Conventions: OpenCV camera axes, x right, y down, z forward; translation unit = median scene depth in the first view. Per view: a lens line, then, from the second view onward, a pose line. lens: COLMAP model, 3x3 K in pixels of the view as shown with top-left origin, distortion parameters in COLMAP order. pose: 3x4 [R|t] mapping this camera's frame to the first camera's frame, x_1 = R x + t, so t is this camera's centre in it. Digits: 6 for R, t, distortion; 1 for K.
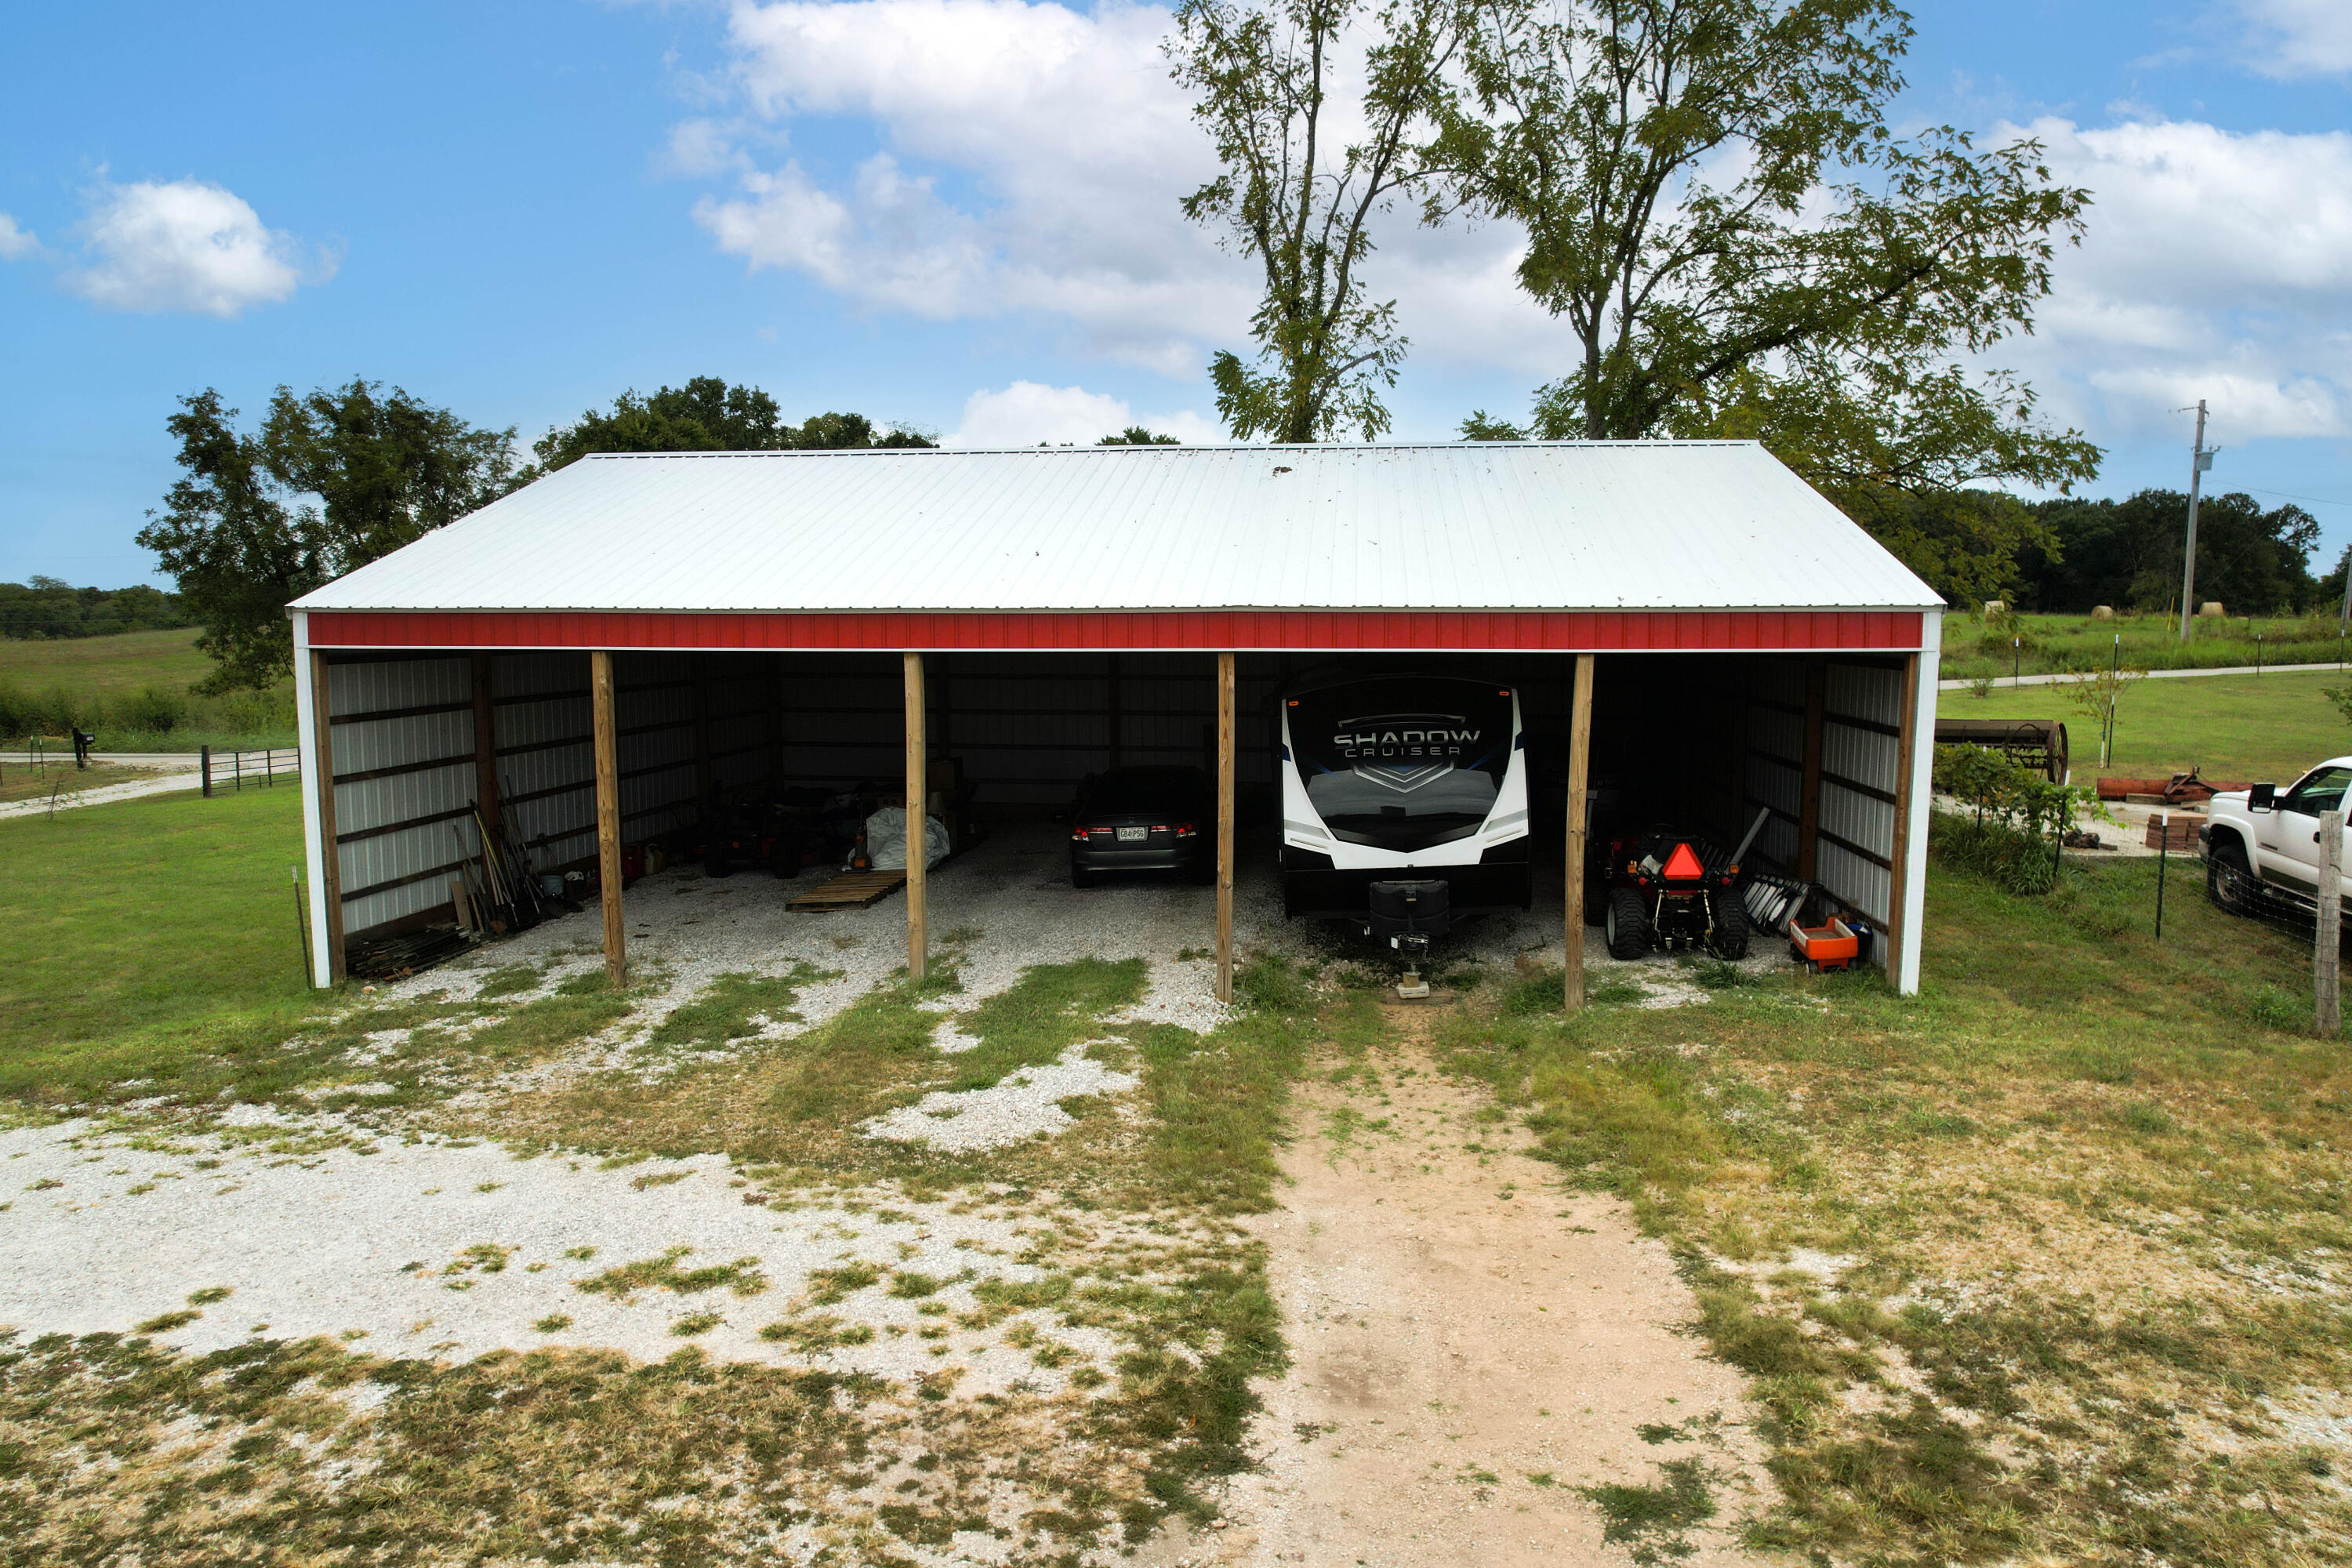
lens RADIAL K [[1537.3, 0, 1173.3], [0, 1537.3, 789.9], [0, 0, 1]] dist [-0.084717, 0.073074]
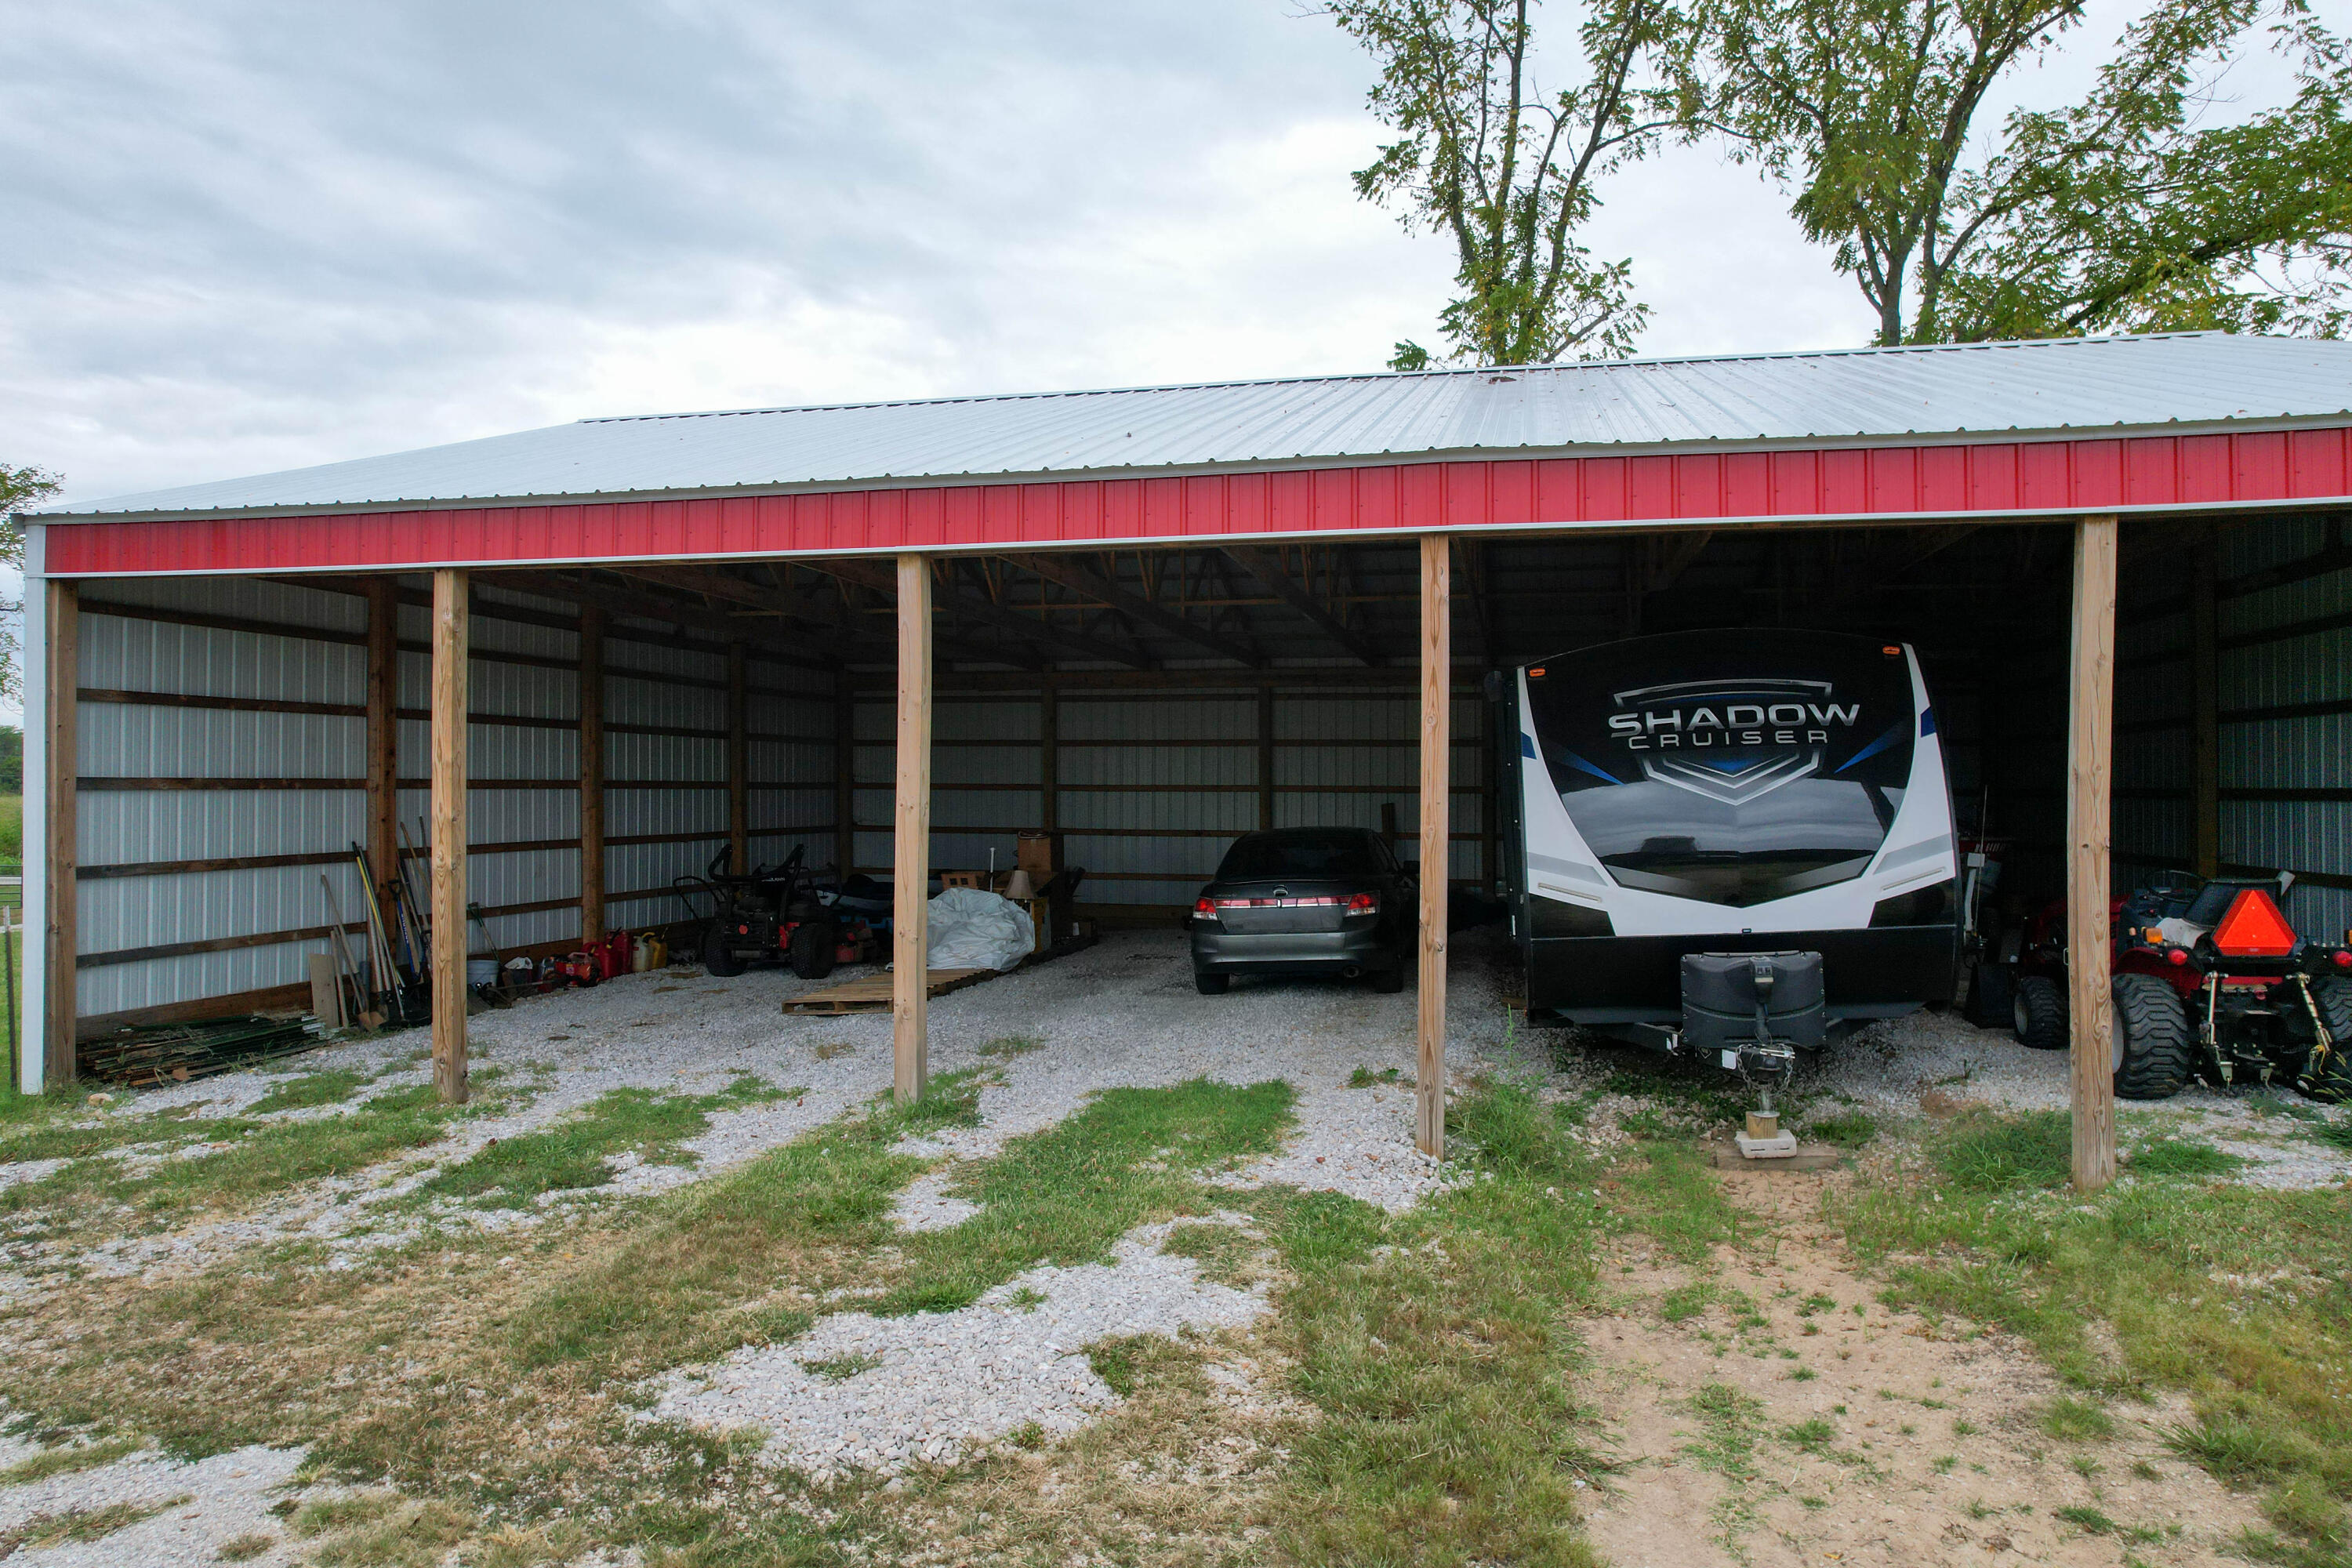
lens RADIAL K [[1537.3, 0, 1173.3], [0, 1537.3, 789.9], [0, 0, 1]] dist [-0.084717, 0.073074]
pose [[0.993871, 0.004690, -0.110449, 0.000600], [-0.017004, 0.993695, -0.110821, 0.066255], [0.109233, 0.112020, 0.987684, 0.407561]]
